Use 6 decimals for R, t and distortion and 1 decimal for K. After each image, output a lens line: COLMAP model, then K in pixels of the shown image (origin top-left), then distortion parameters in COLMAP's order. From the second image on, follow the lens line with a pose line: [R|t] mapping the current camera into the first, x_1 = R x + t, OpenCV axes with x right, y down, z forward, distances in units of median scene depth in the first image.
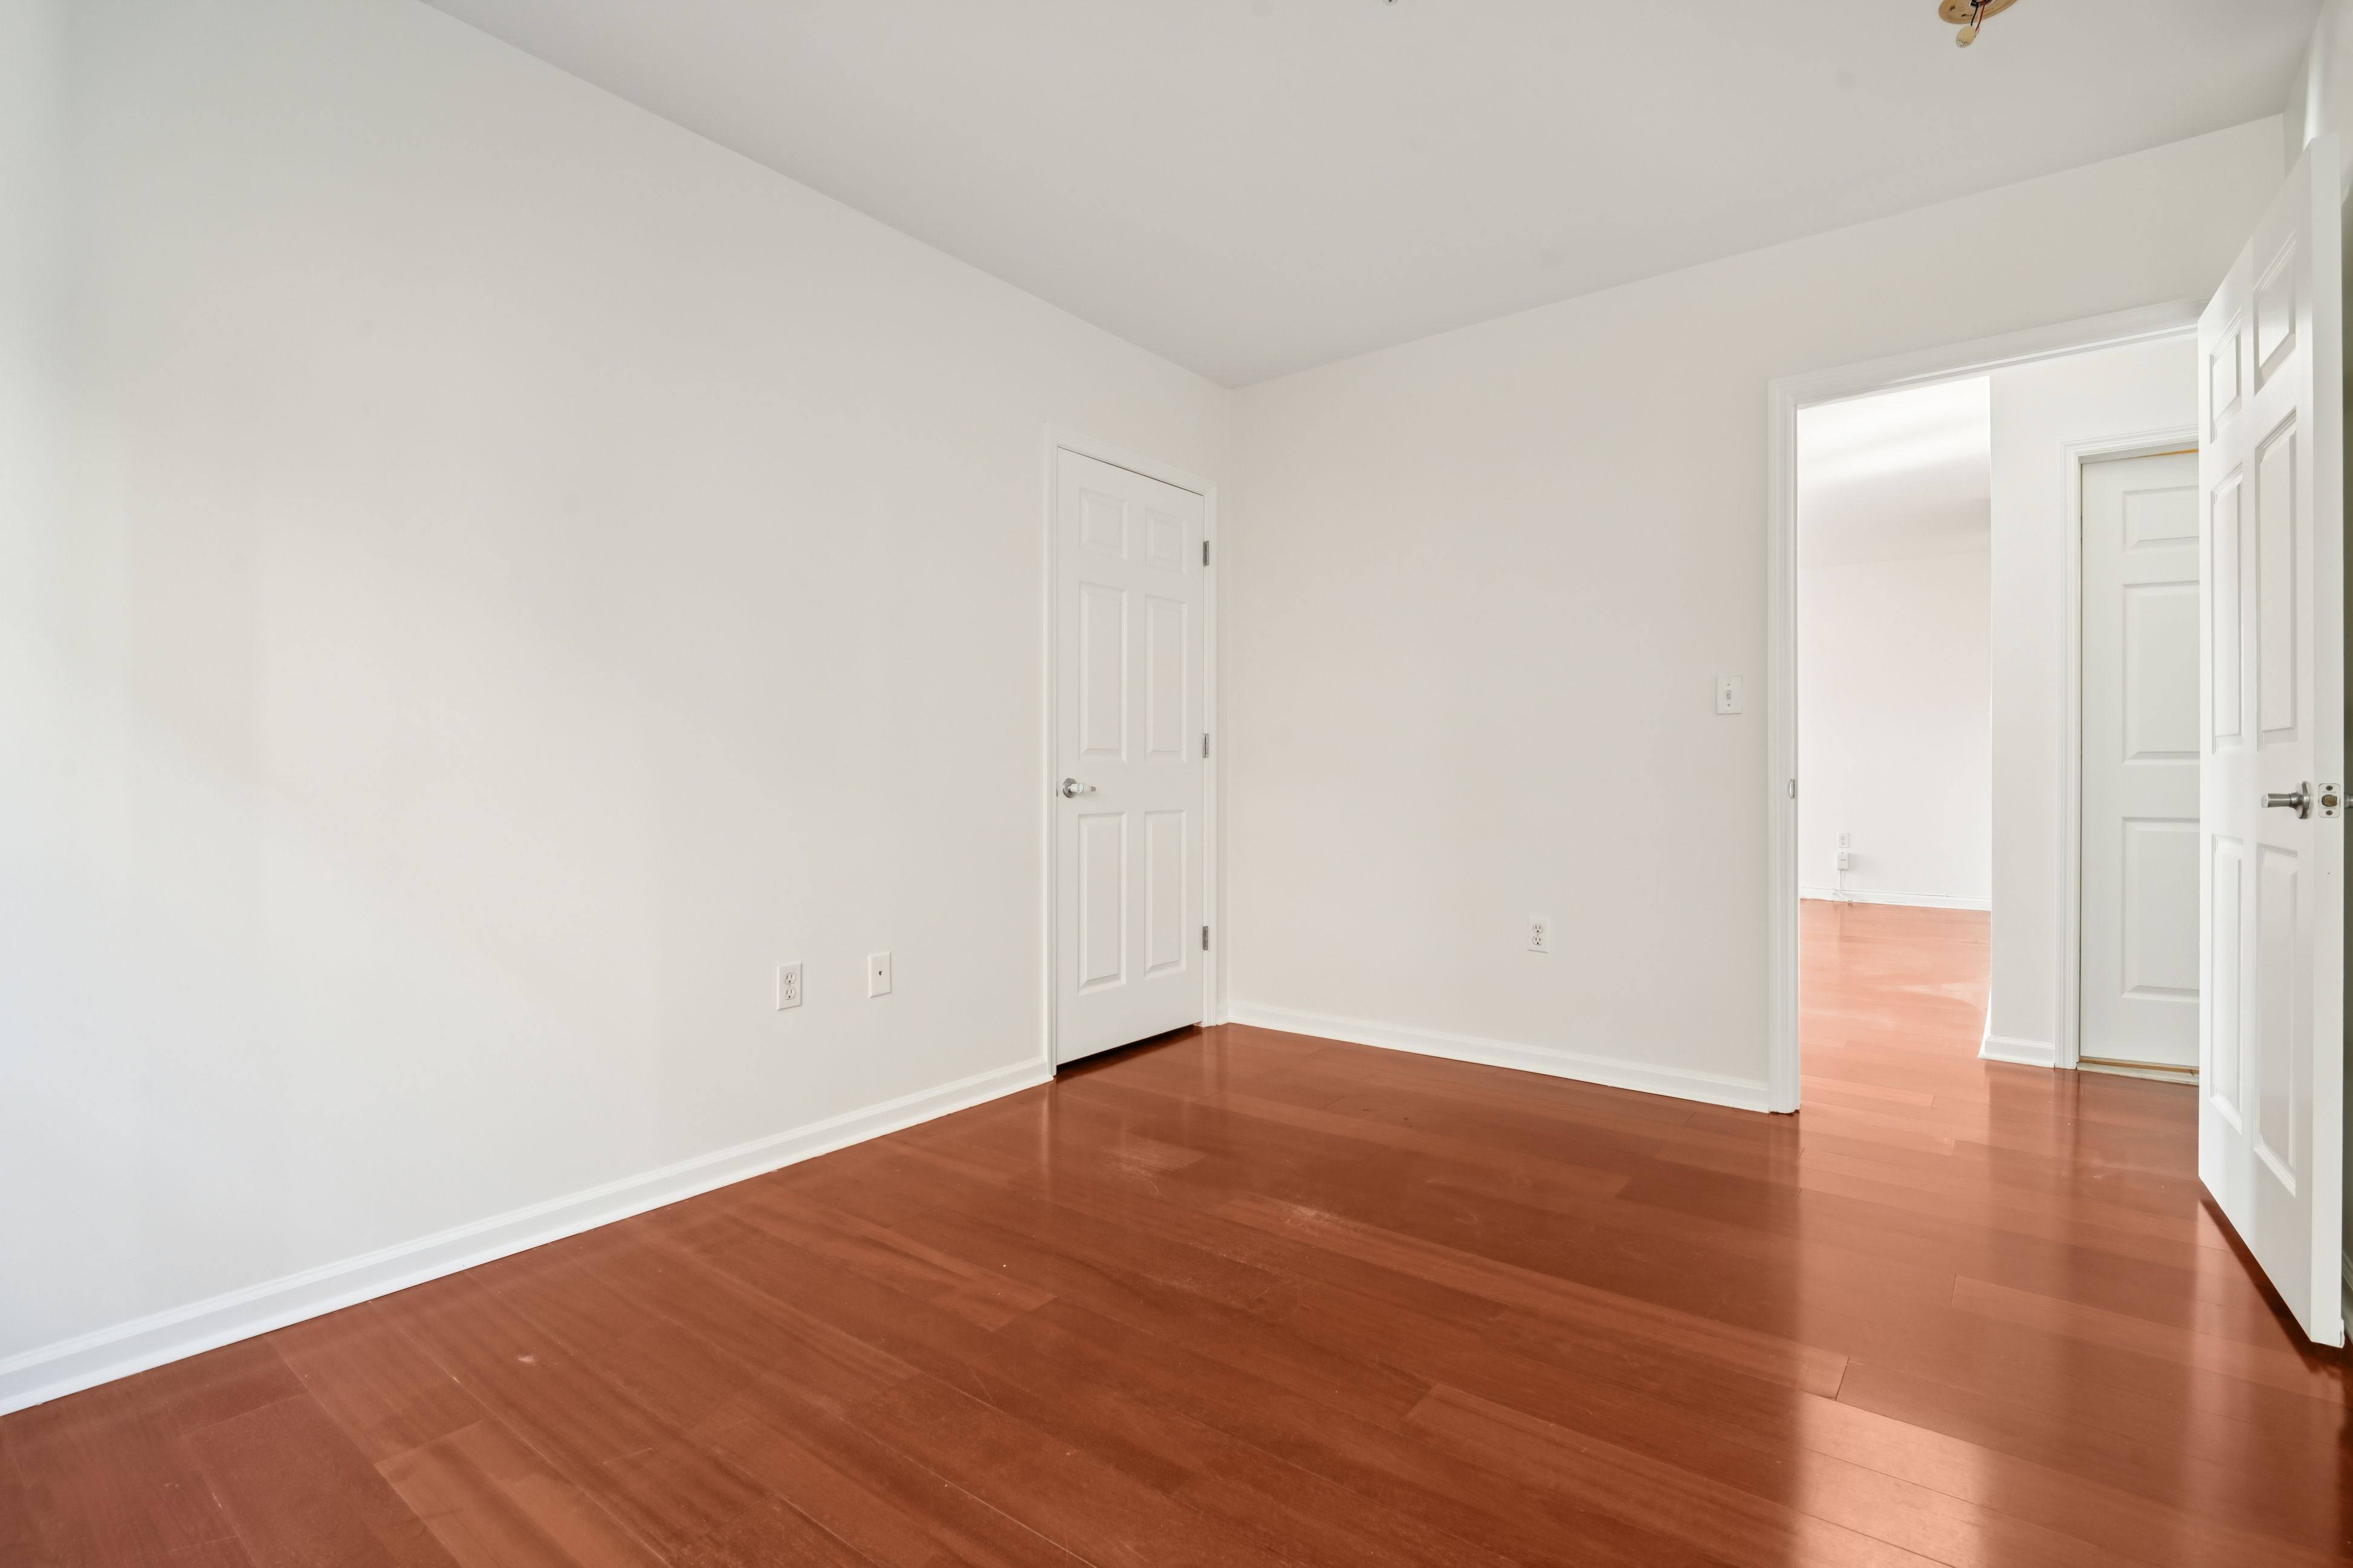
lens RADIAL K [[1099.1, 0, 1173.5], [0, 1099.1, 781.7], [0, 0, 1]] dist [-0.003029, -0.001589]
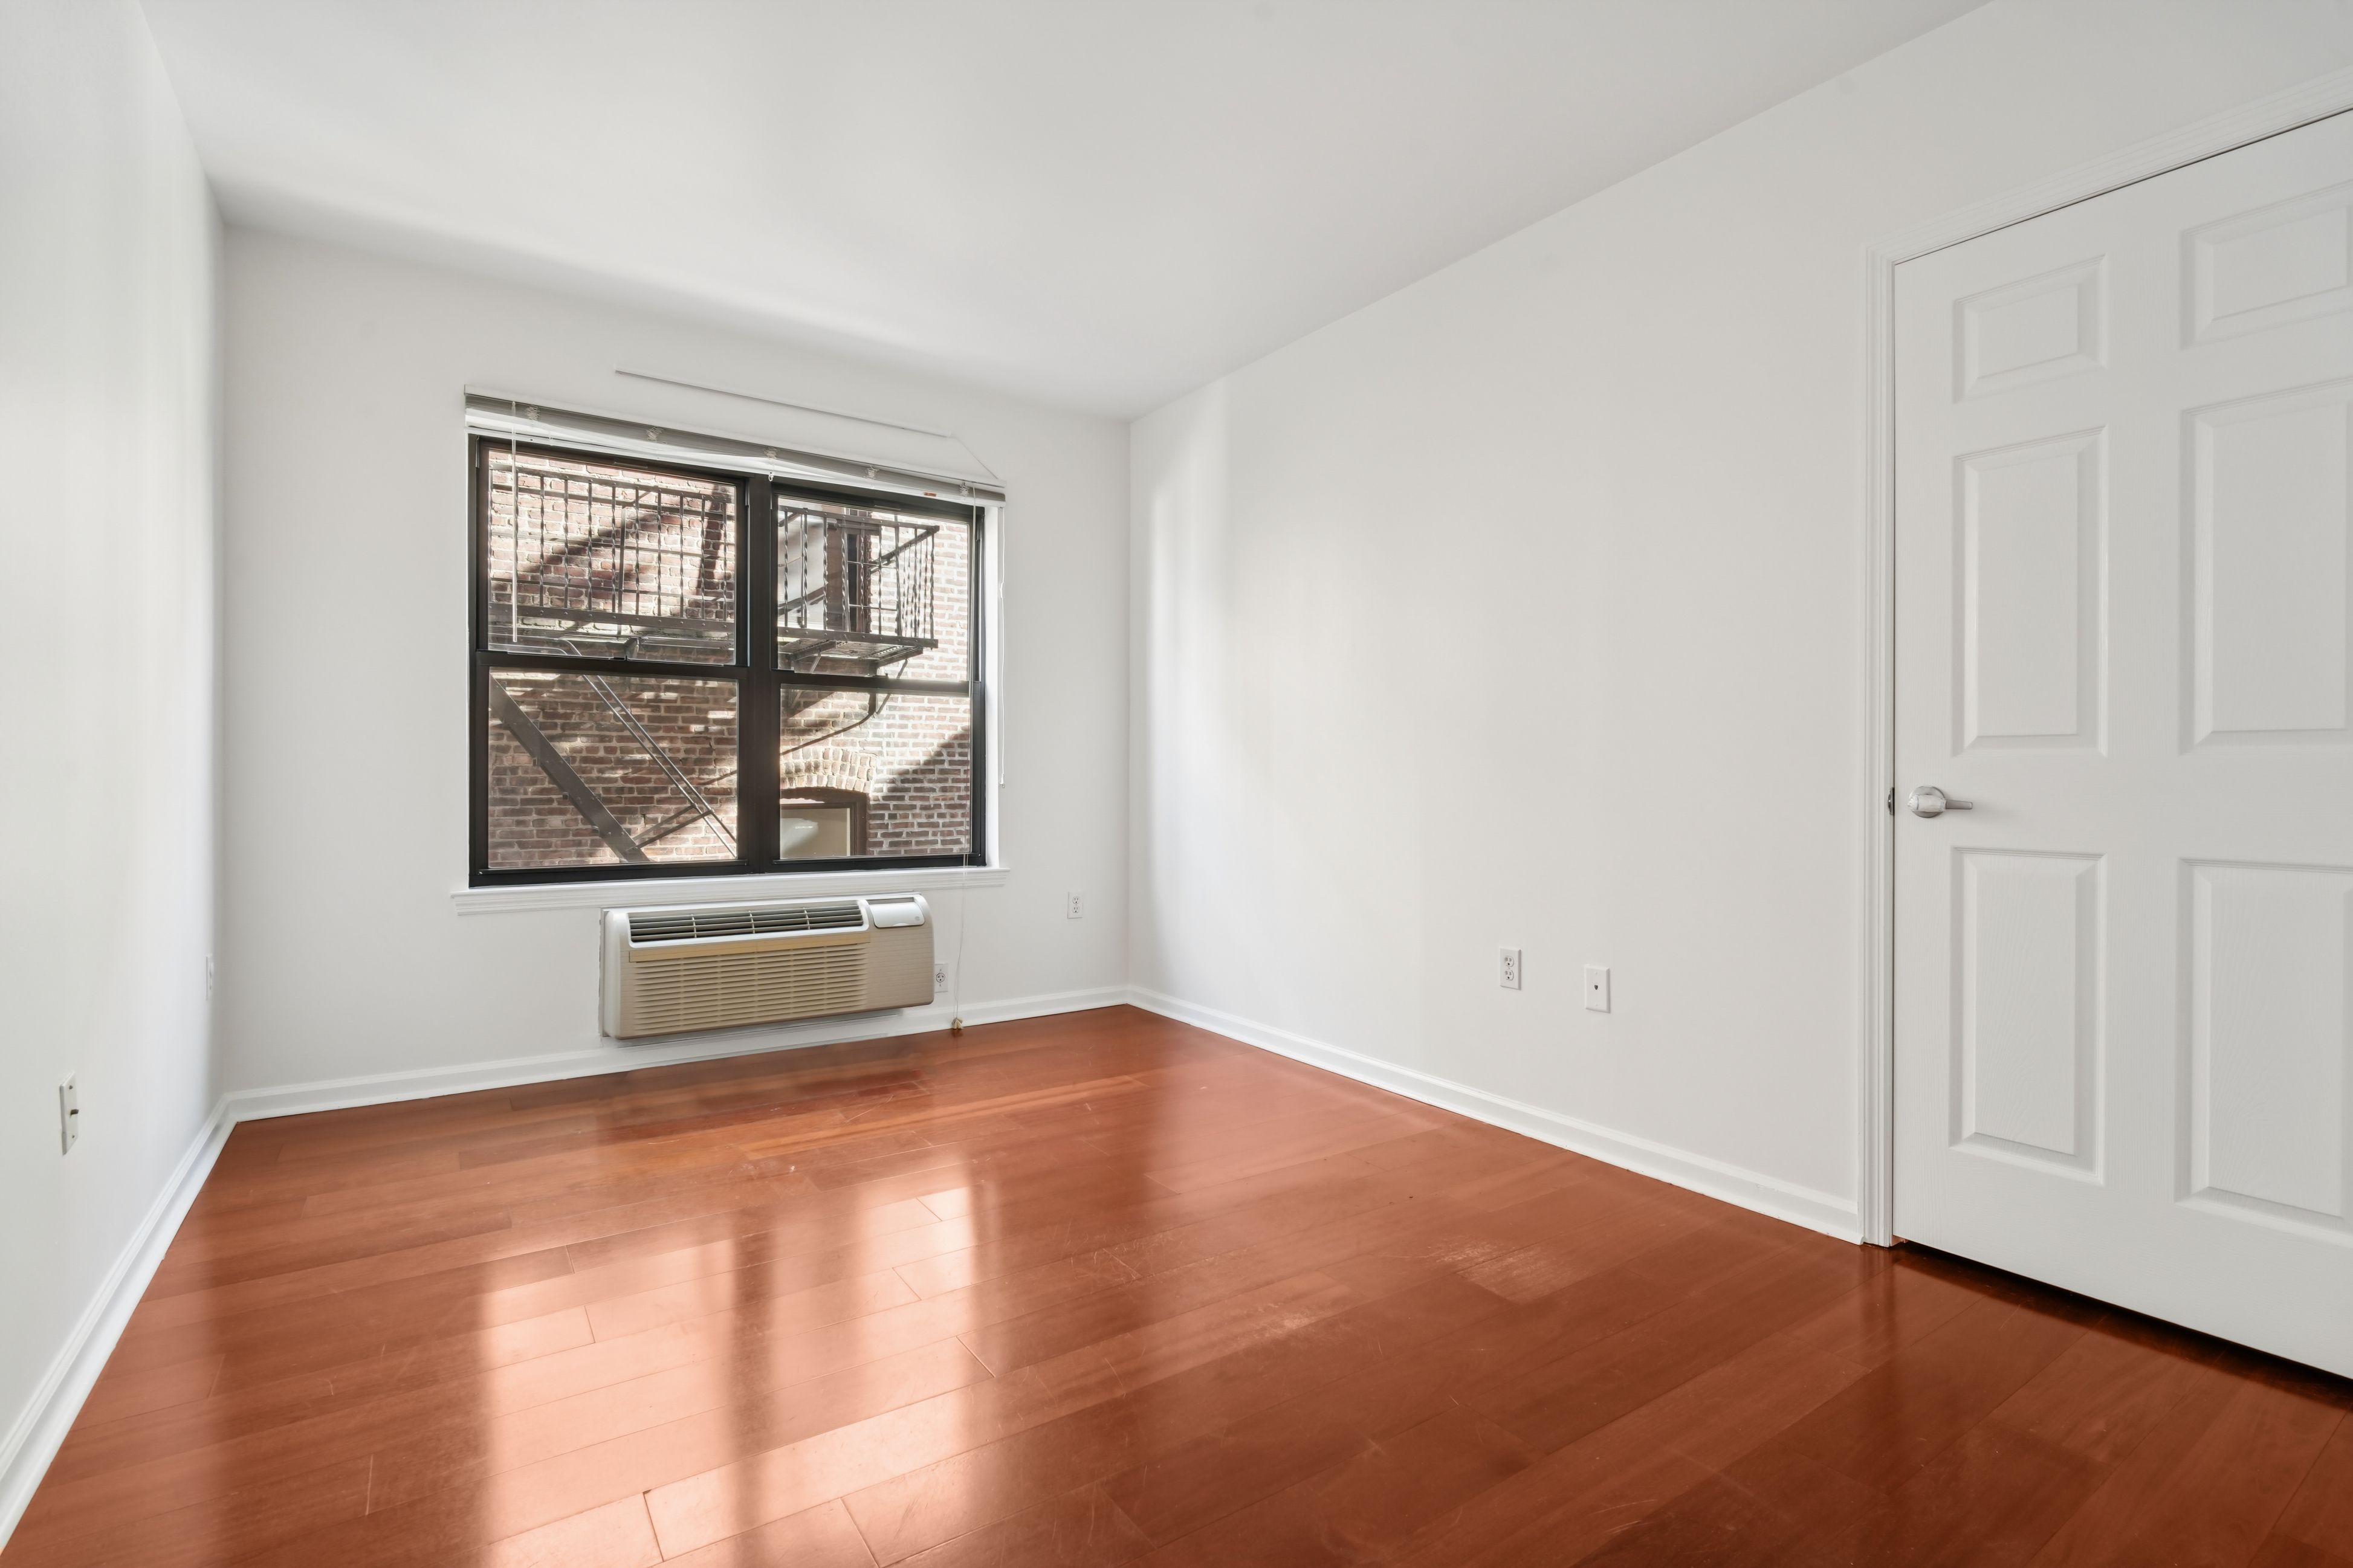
lens RADIAL K [[1099.1, 0, 1196.5], [0, 1099.1, 784.7], [0, 0, 1]] dist [-0.003029, -0.001589]
pose [[-0.298192, 0.009086, -0.954463, 0.713363], [-0.013171, 0.999820, 0.013633, -0.008279], [0.954415, 0.016637, -0.298019, 0.918173]]
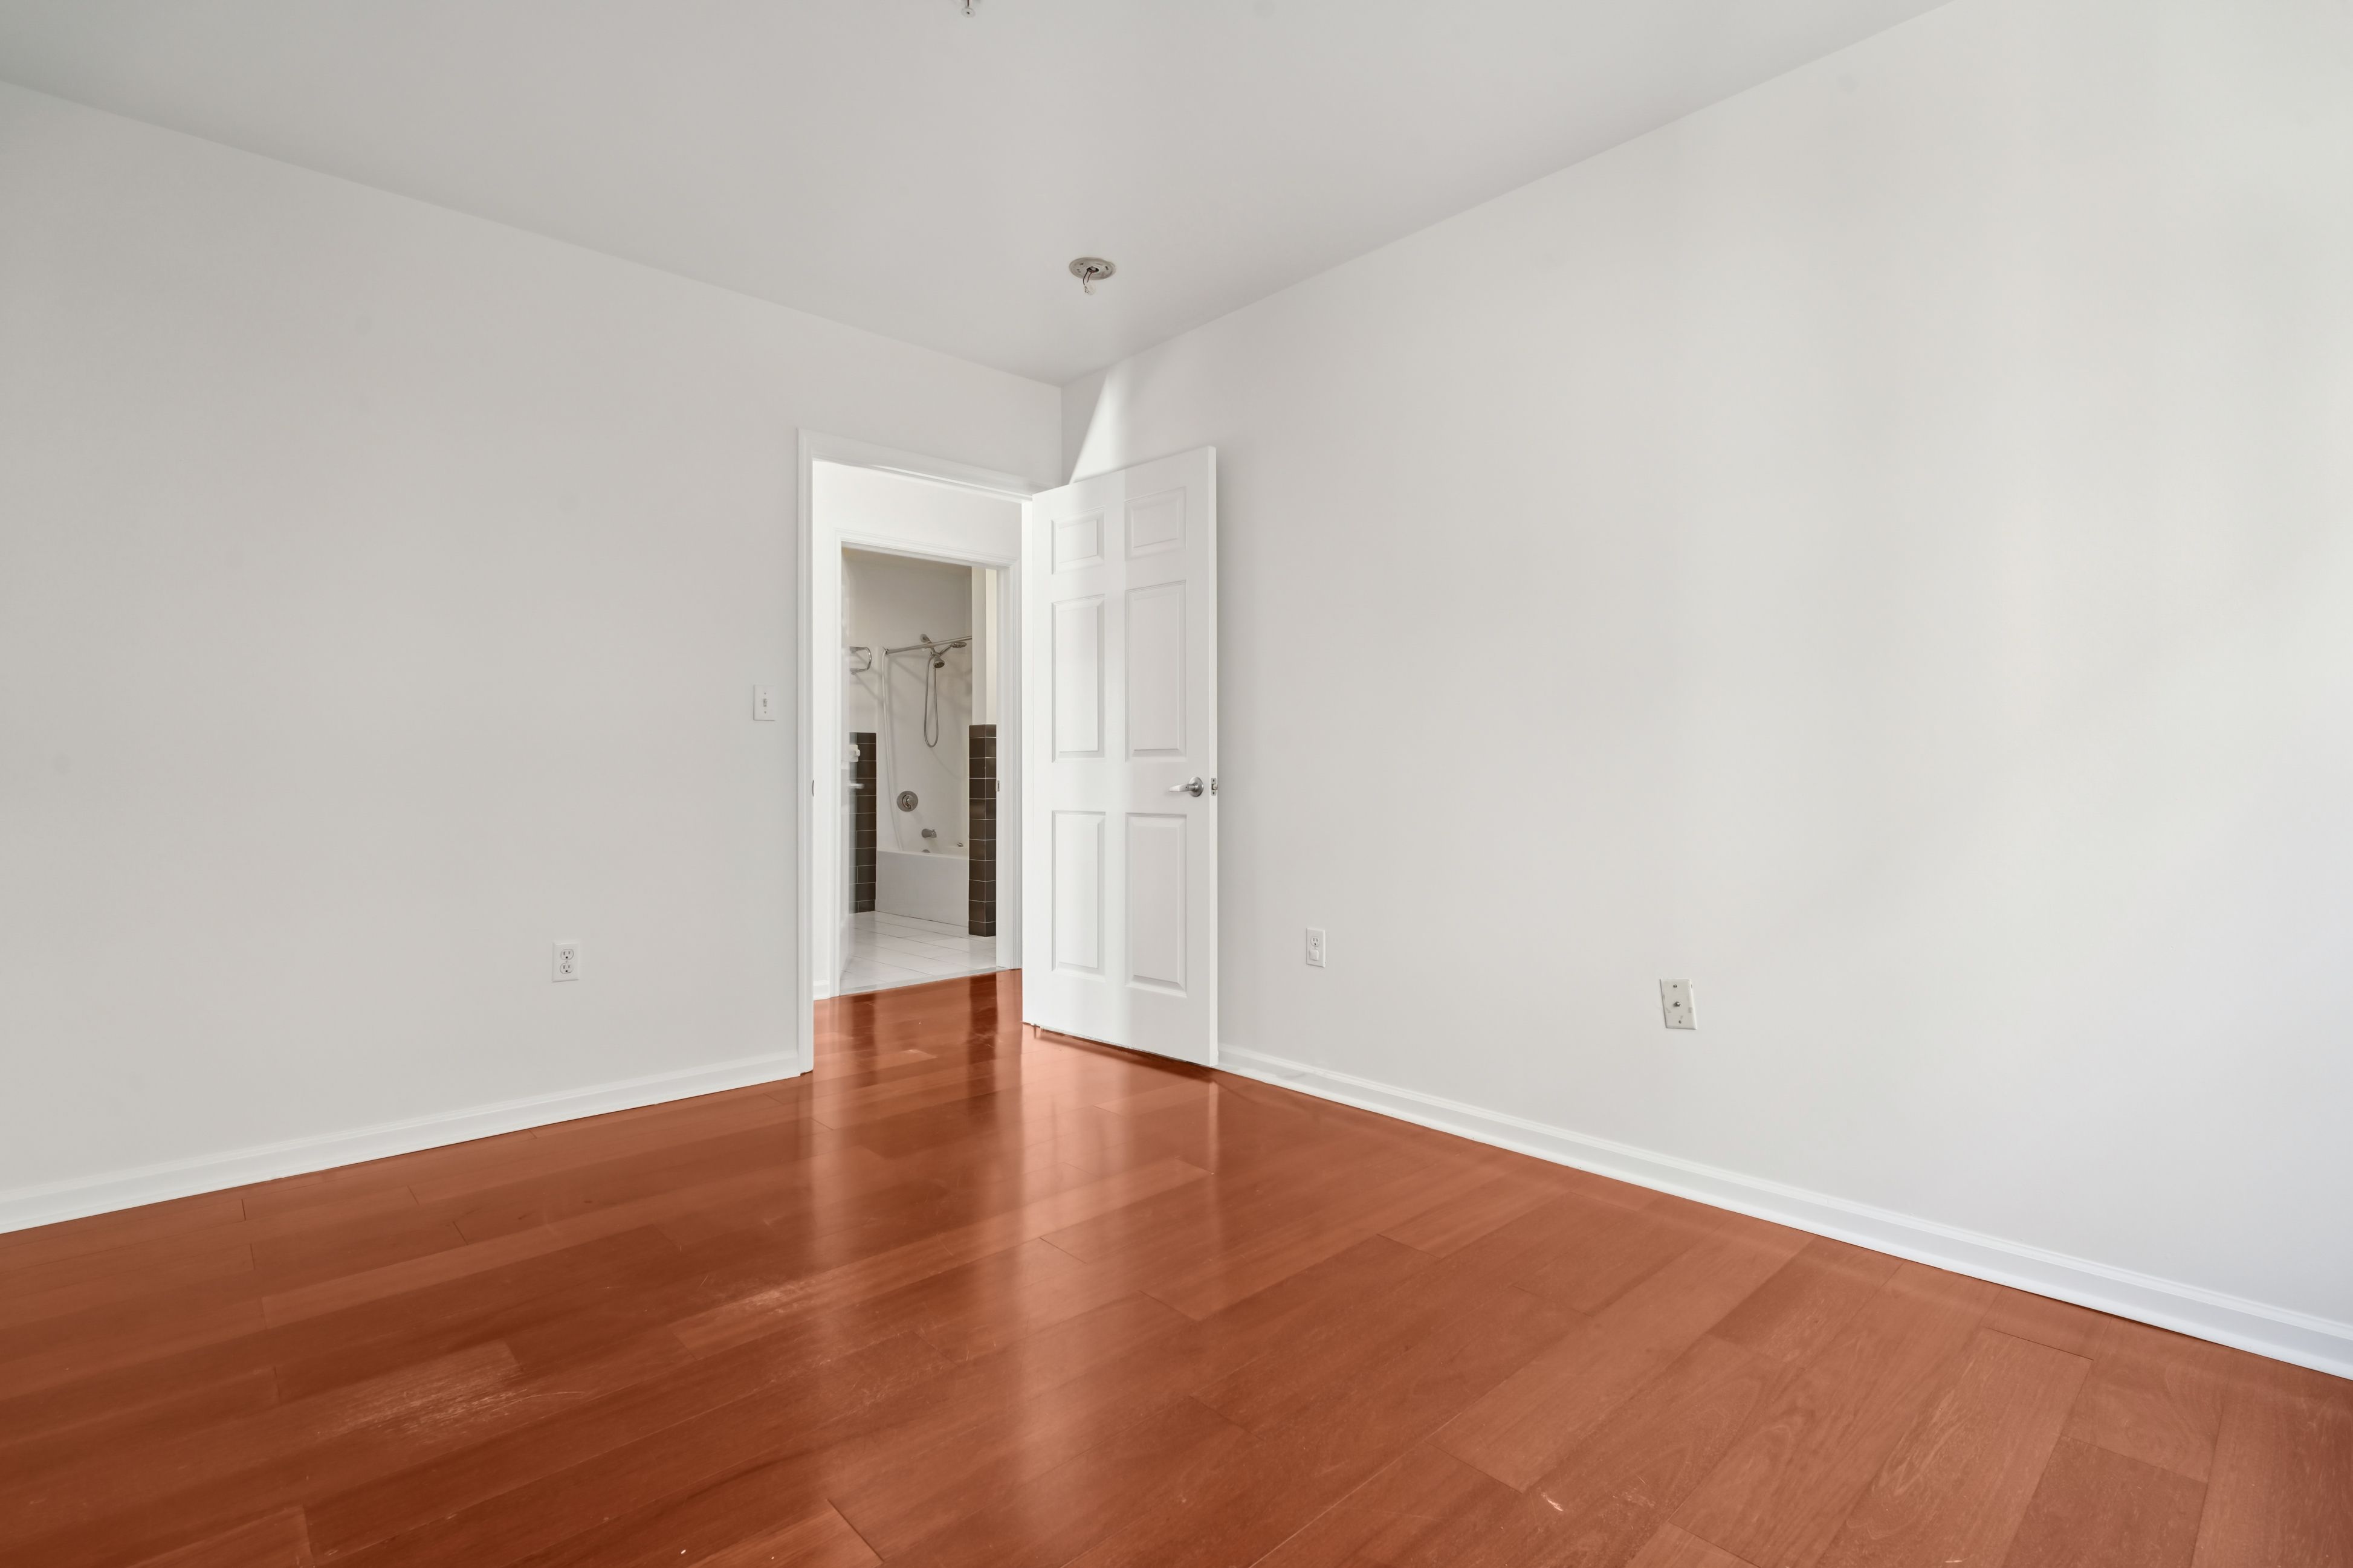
lens RADIAL K [[1099.1, 0, 1193.0], [0, 1099.1, 785.2], [0, 0, 1]] dist [-0.003029, -0.001589]
pose [[0.141614, -0.004821, 0.989910, -0.516632], [0.012081, 0.999922, 0.003141, 0.004162], [-0.989848, 0.011514, 0.141662, 0.441032]]
